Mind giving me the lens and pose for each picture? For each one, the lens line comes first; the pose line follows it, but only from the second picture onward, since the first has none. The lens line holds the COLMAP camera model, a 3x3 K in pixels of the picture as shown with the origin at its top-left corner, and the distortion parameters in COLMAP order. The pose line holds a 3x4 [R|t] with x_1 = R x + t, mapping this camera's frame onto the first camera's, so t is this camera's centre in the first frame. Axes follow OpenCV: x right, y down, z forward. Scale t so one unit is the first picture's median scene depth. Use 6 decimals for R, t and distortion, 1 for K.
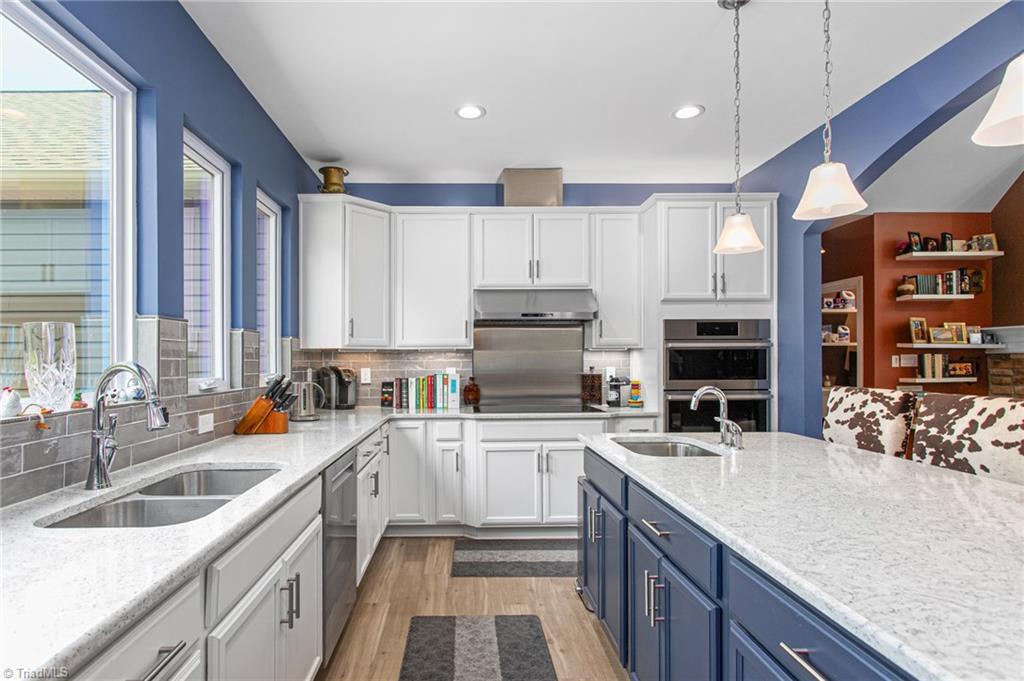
lens RADIAL K [[499.3, 0, 509.1], [0, 499.3, 346.9], [0, 0, 1]] dist [-0.005198, 0.000596]
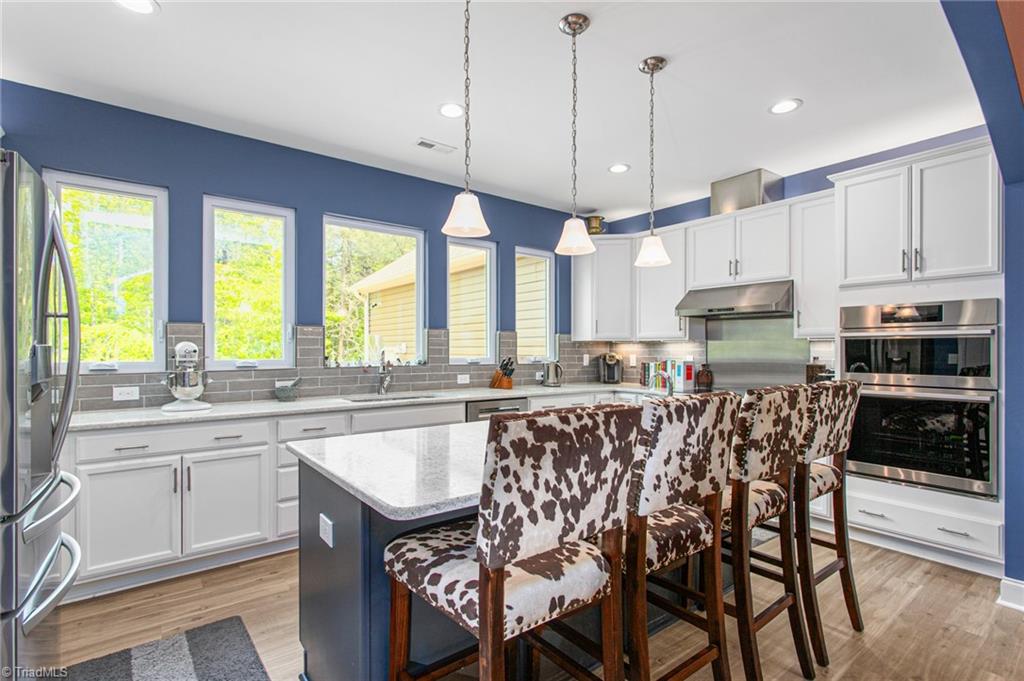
lens RADIAL K [[499.3, 0, 513.2], [0, 499.3, 345.5], [0, 0, 1]] dist [-0.005198, 0.000596]
pose [[0.589317, 0.001347, -0.807900, 0.676633], [0.006120, 0.999962, 0.006132, 0.007626], [0.807878, -0.008558, 0.589287, -0.053669]]
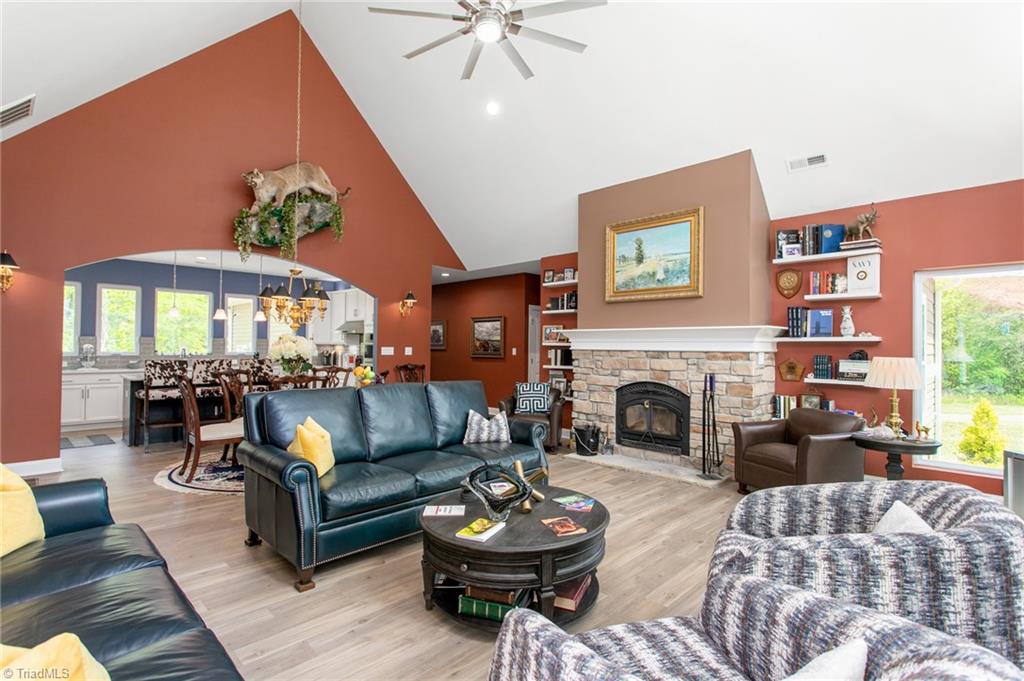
lens RADIAL K [[499.3, 0, 516.6], [0, 499.3, 336.1], [0, 0, 1]] dist [-0.005198, 0.000596]
pose [[0.692598, -0.001522, -0.721322, 7.015657], [-0.004307, 0.999971, -0.006246, -0.109723], [0.721311, 0.007433, 0.692572, -0.414136]]
